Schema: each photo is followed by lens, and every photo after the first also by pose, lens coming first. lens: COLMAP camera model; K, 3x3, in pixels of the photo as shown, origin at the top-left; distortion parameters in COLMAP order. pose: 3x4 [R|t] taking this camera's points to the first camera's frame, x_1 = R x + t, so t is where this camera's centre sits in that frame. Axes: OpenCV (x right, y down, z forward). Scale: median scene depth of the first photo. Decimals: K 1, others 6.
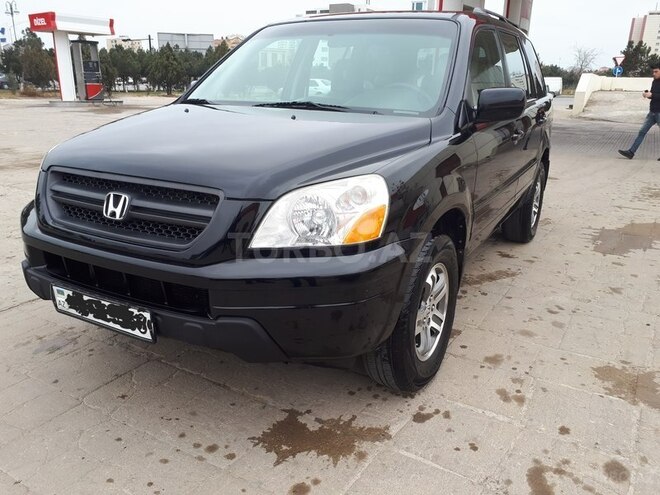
lens RADIAL K [[530.0, 0, 331.9], [0, 530.0, 251.6], [0, 0, 1]] dist [0.046513, -0.064018]
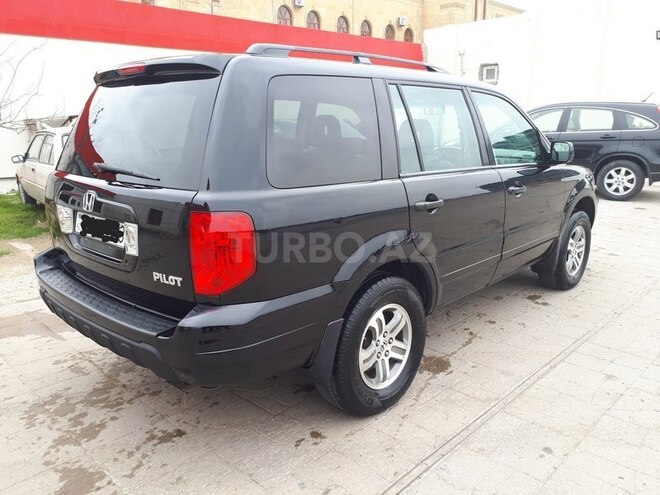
lens RADIAL K [[530.0, 0, 331.9], [0, 530.0, 251.6], [0, 0, 1]] dist [0.046513, -0.064018]
pose [[-0.970942, -0.067188, 0.229690, -0.094187], [0.065569, 0.848364, 0.525336, -1.254310], [-0.230157, 0.525132, -0.819307, 3.619491]]
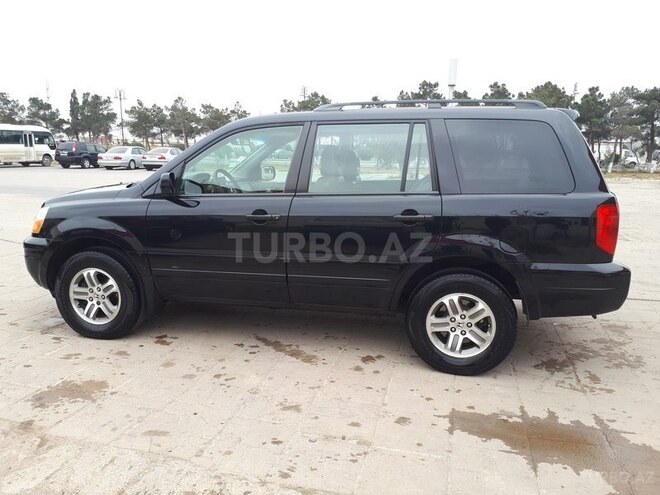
lens RADIAL K [[530.0, 0, 331.9], [0, 530.0, 251.6], [0, 0, 1]] dist [0.046513, -0.064018]
pose [[0.293585, 0.166020, -0.941406, 2.287837], [-0.298568, 0.951462, 0.074683, -0.435845], [0.908111, 0.259148, 0.328903, 1.237870]]
